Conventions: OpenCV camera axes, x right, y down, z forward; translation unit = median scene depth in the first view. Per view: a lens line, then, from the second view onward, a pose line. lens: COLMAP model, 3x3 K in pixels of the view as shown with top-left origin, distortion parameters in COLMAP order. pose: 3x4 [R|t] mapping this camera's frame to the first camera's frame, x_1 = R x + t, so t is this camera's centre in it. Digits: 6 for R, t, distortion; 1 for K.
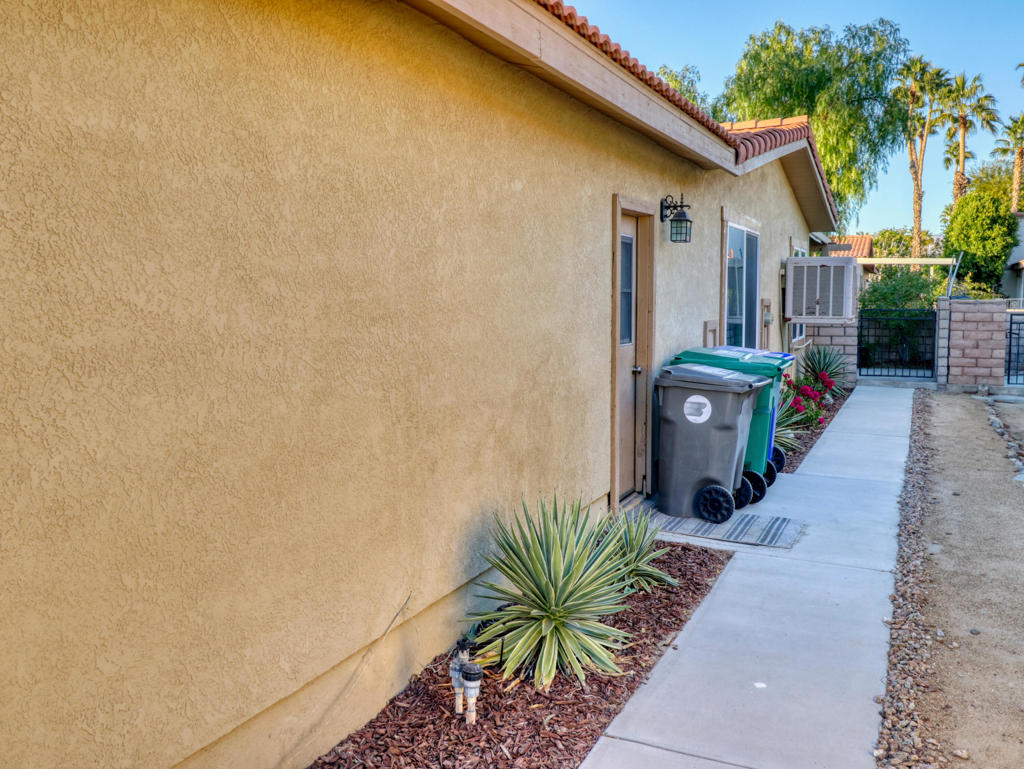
lens RADIAL K [[890.6, 0, 512.0], [0, 890.6, 384.5], [0, 0, 1]] dist [0.006953, -0.000033]
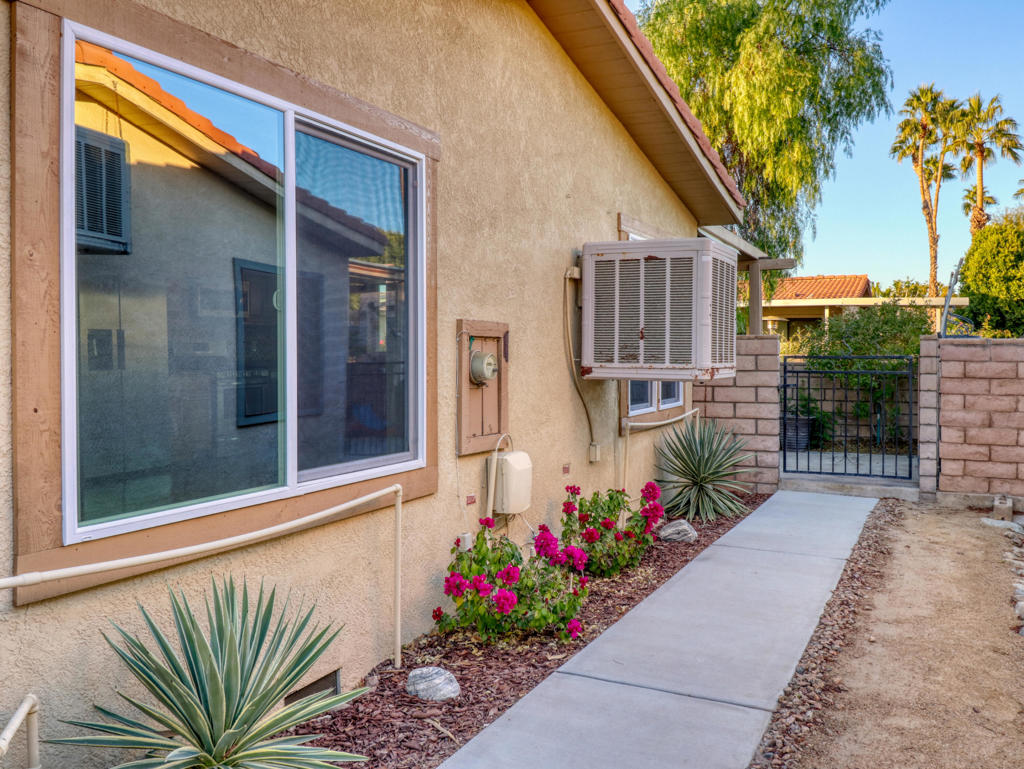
lens RADIAL K [[890.6, 0, 512.0], [0, 890.6, 384.5], [0, 0, 1]] dist [0.006953, -0.000033]
pose [[0.999628, 0.005311, -0.026734, 0.194918], [-0.007022, 0.997906, -0.064292, -0.023544], [0.026336, 0.064456, 0.997573, 0.357455]]
